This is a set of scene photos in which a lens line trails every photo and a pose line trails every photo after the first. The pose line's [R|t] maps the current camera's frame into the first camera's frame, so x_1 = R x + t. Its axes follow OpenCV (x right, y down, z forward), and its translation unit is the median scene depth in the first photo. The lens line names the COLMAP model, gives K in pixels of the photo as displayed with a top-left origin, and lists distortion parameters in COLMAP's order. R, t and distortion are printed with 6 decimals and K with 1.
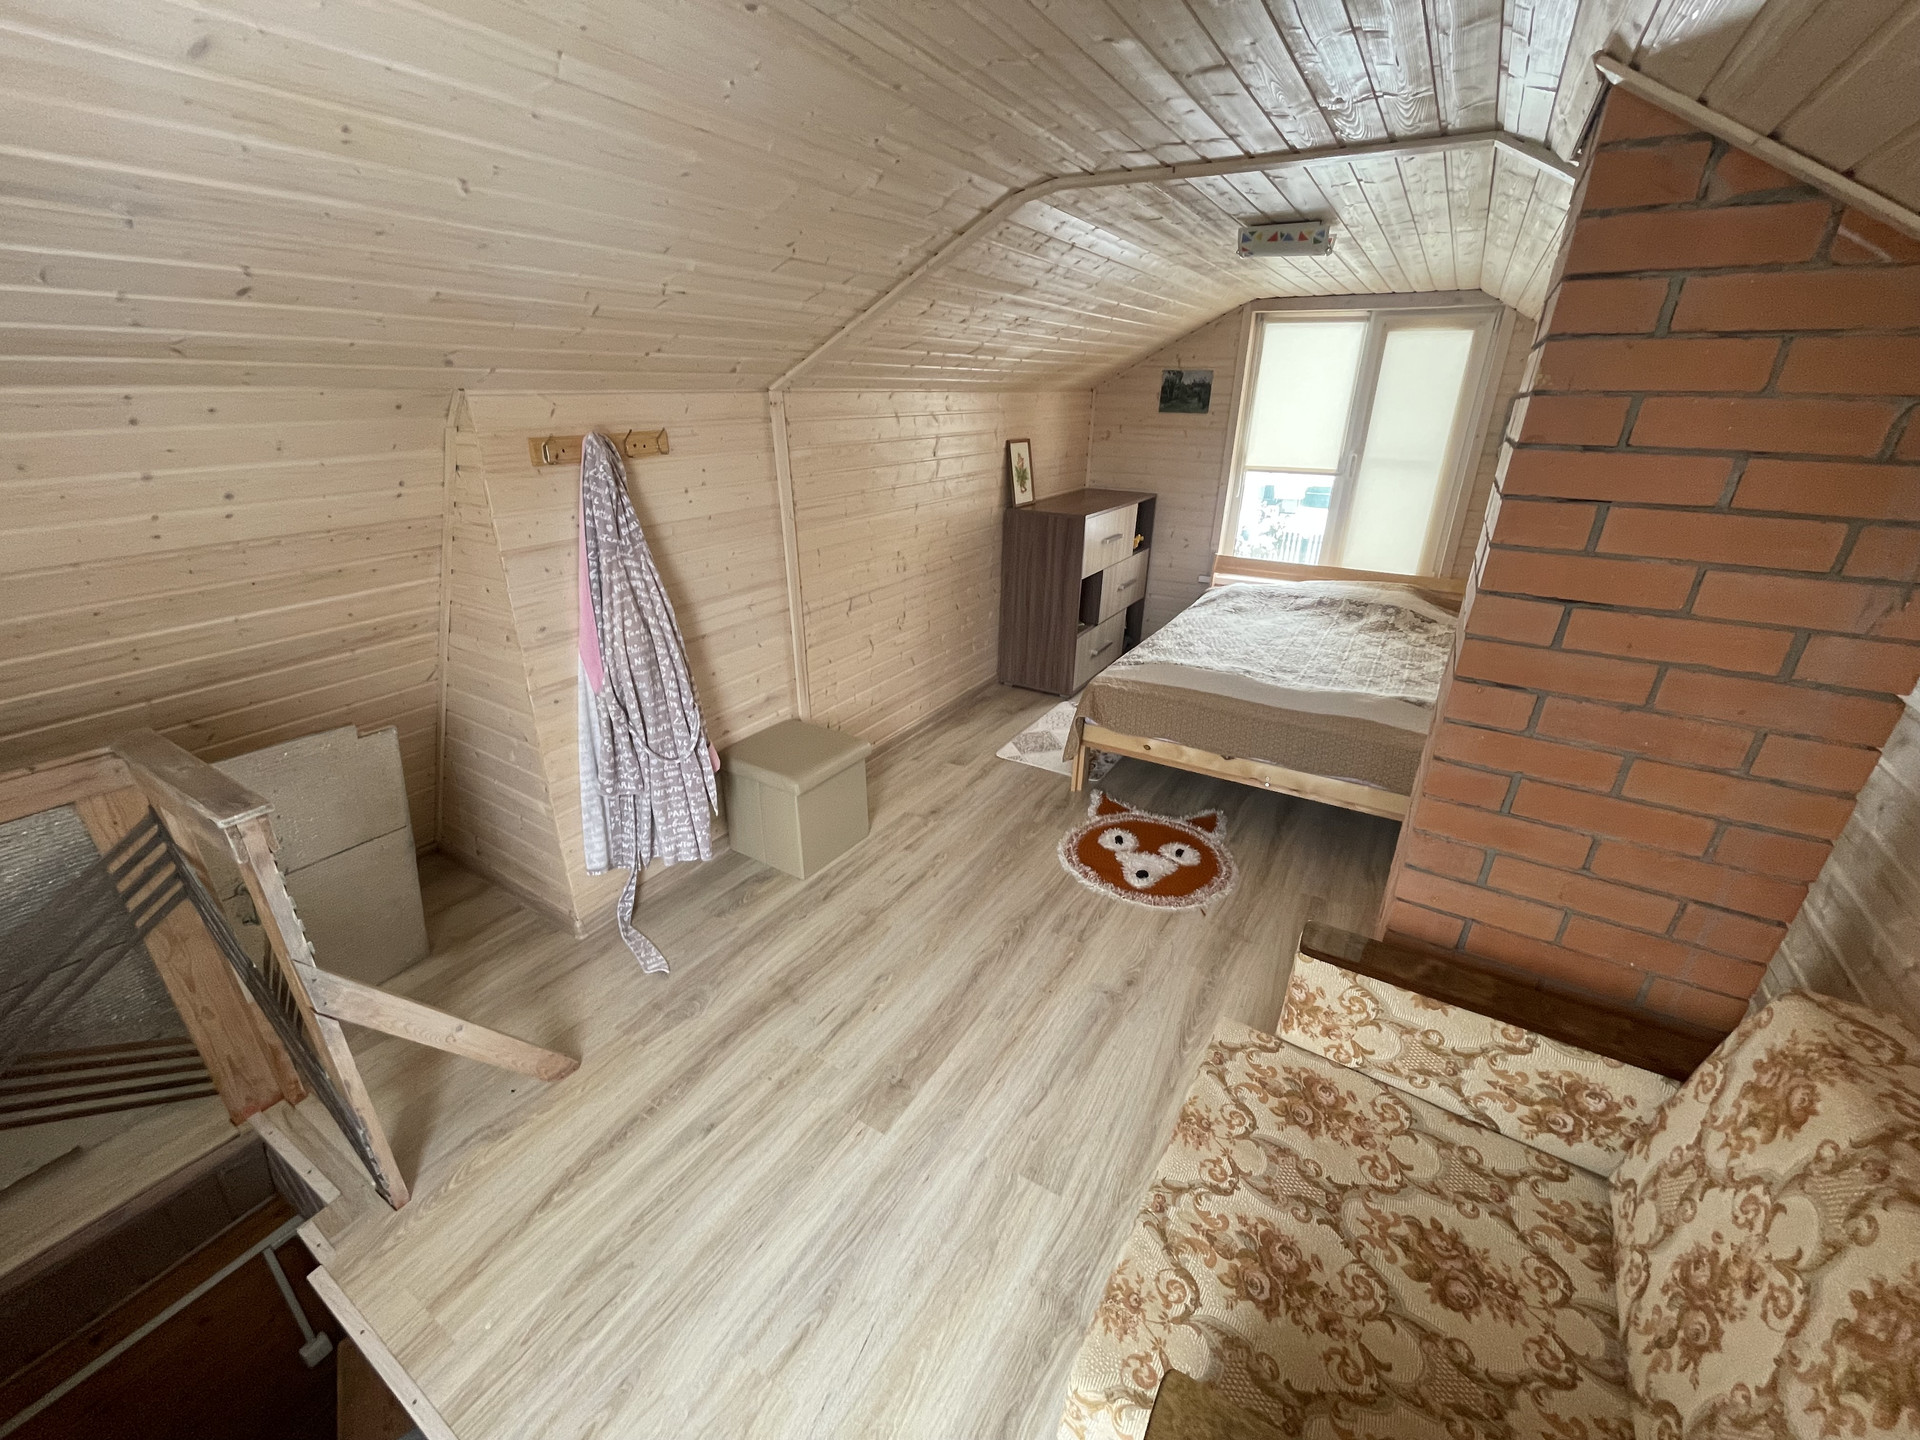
lens RADIAL K [[778.6, 0, 954.7], [0, 778.6, 723.6], [0, 0, 1]] dist [-0.001027, 0.001272]
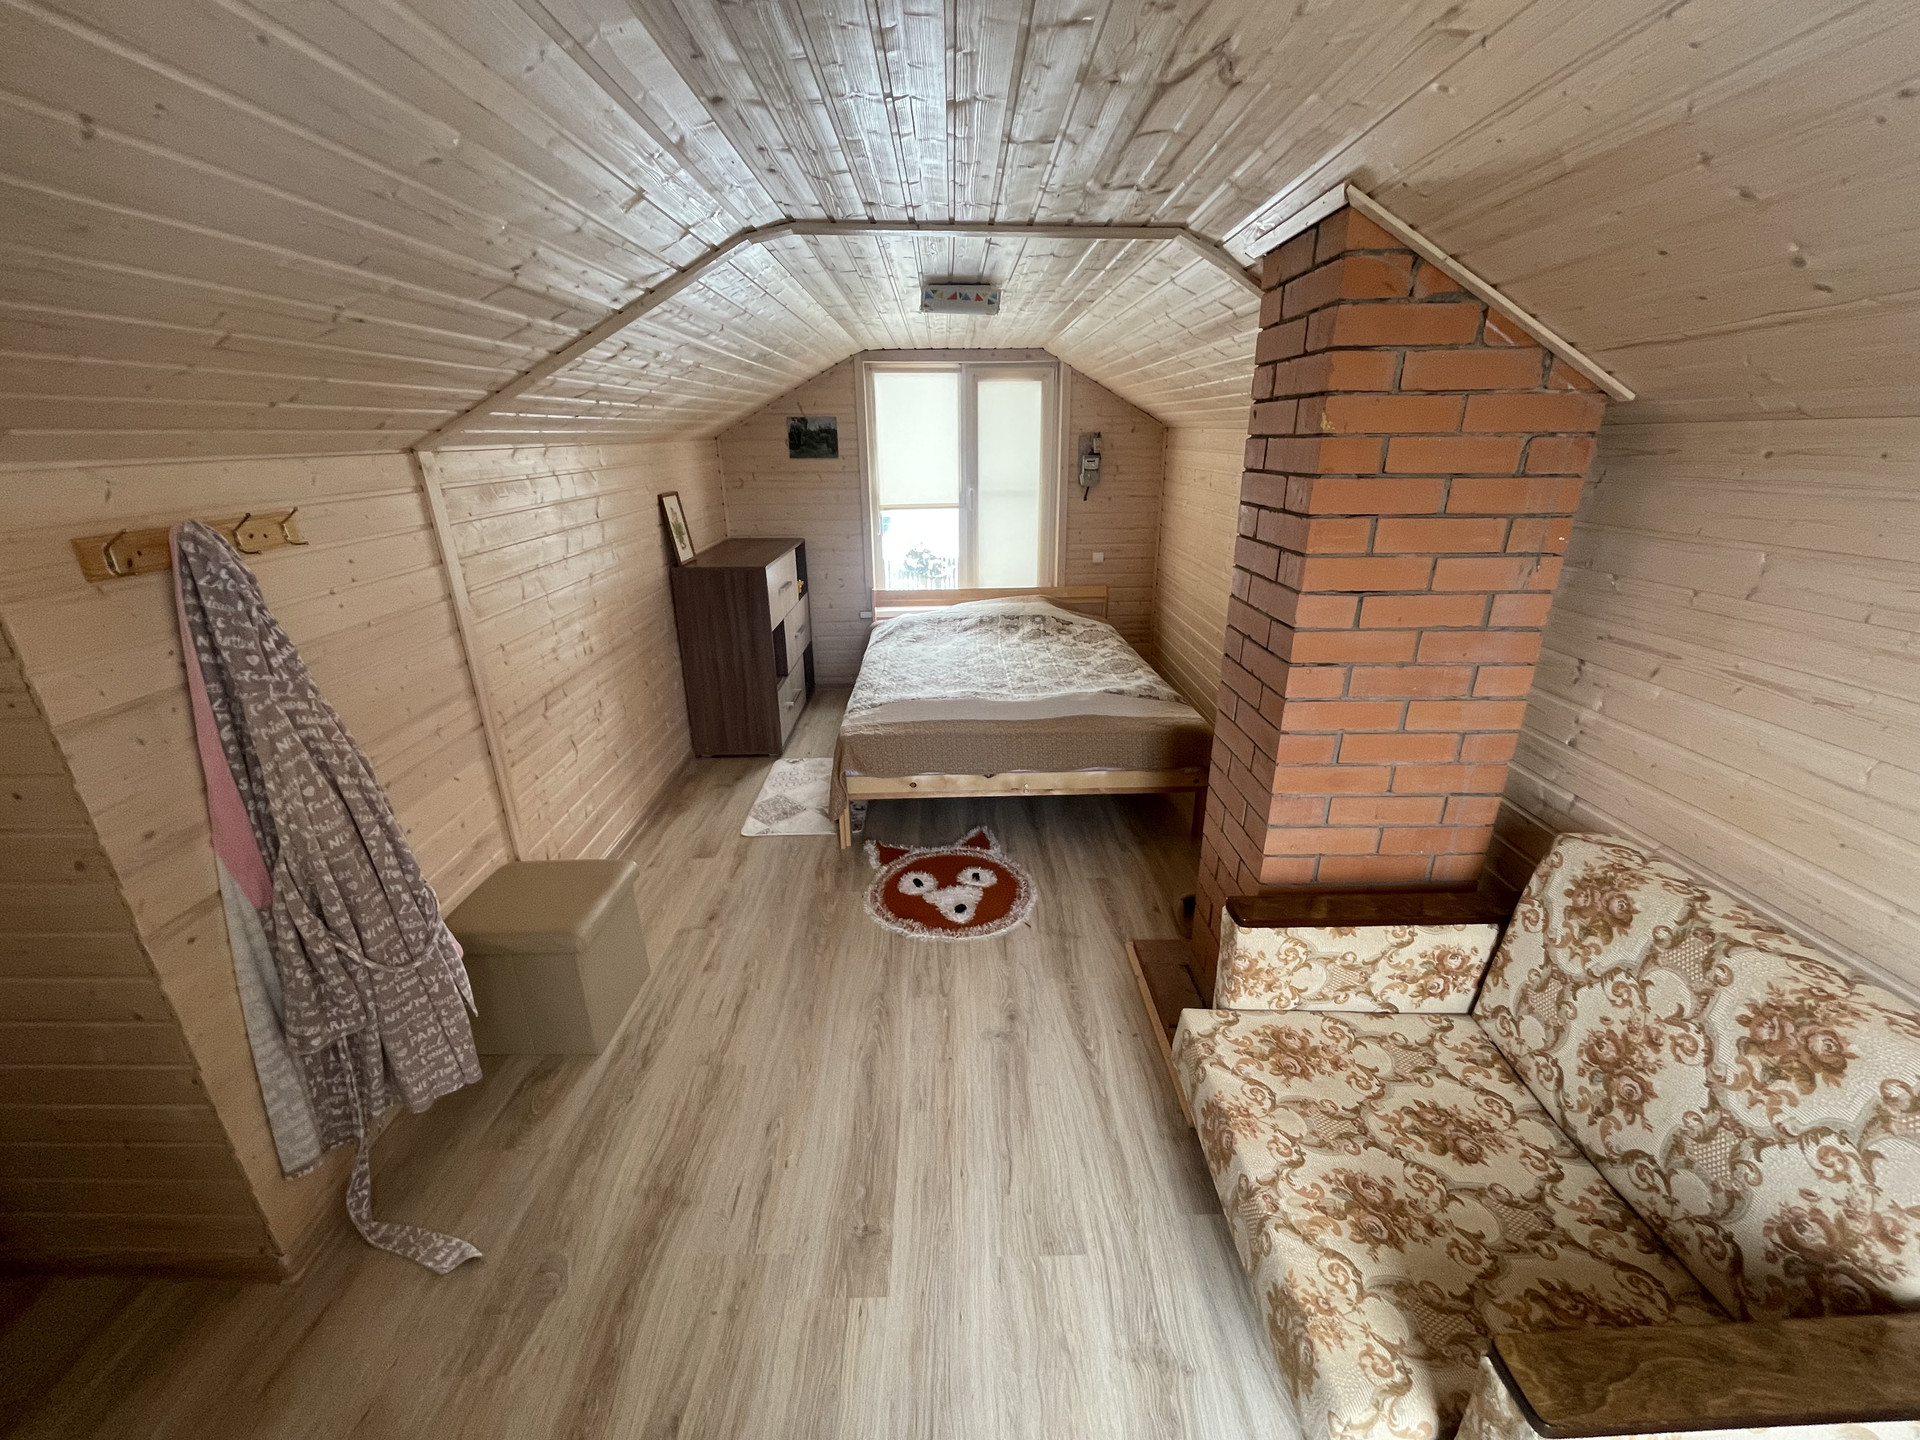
lens RADIAL K [[778.6, 0, 961.7], [0, 778.6, 725.0], [0, 0, 1]] dist [-0.001027, 0.001272]
pose [[0.845302, -0.205609, 0.493143, -0.268874], [0.228704, 0.973398, 0.013822, -0.066765], [-0.482866, 0.101099, 0.869839, 0.130388]]
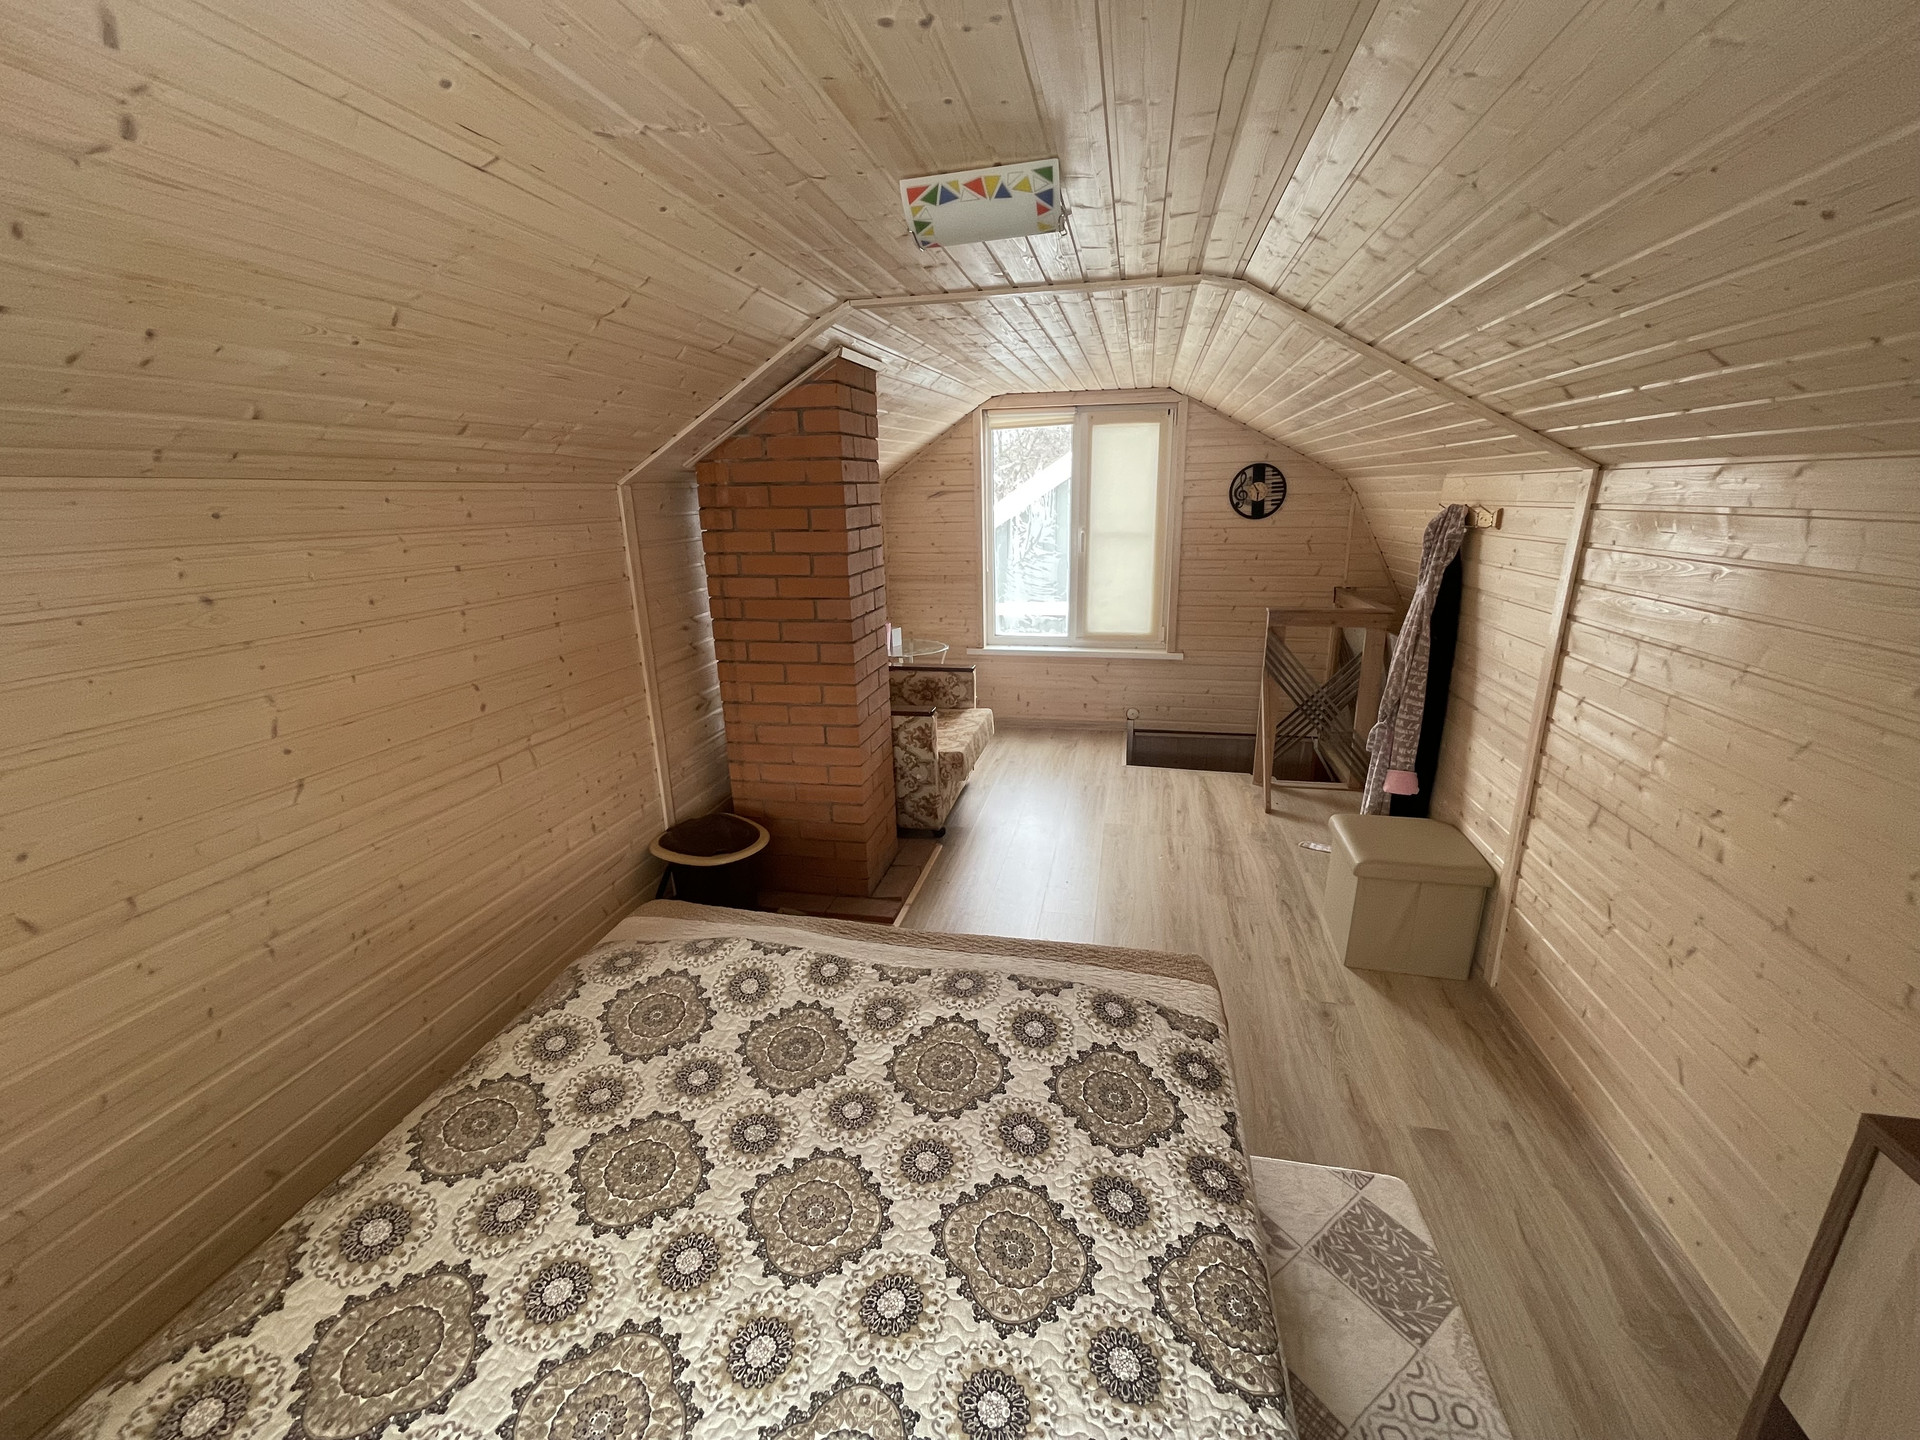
lens RADIAL K [[778.6, 0, 960.2], [0, 778.6, 720.0], [0, 0, 1]] dist [-0.001027, 0.001272]
pose [[-0.944703, 0.097463, -0.313109, 0.782322], [-0.125280, 0.775122, 0.619267, -0.803185], [0.303054, 0.624249, -0.720050, 1.934737]]
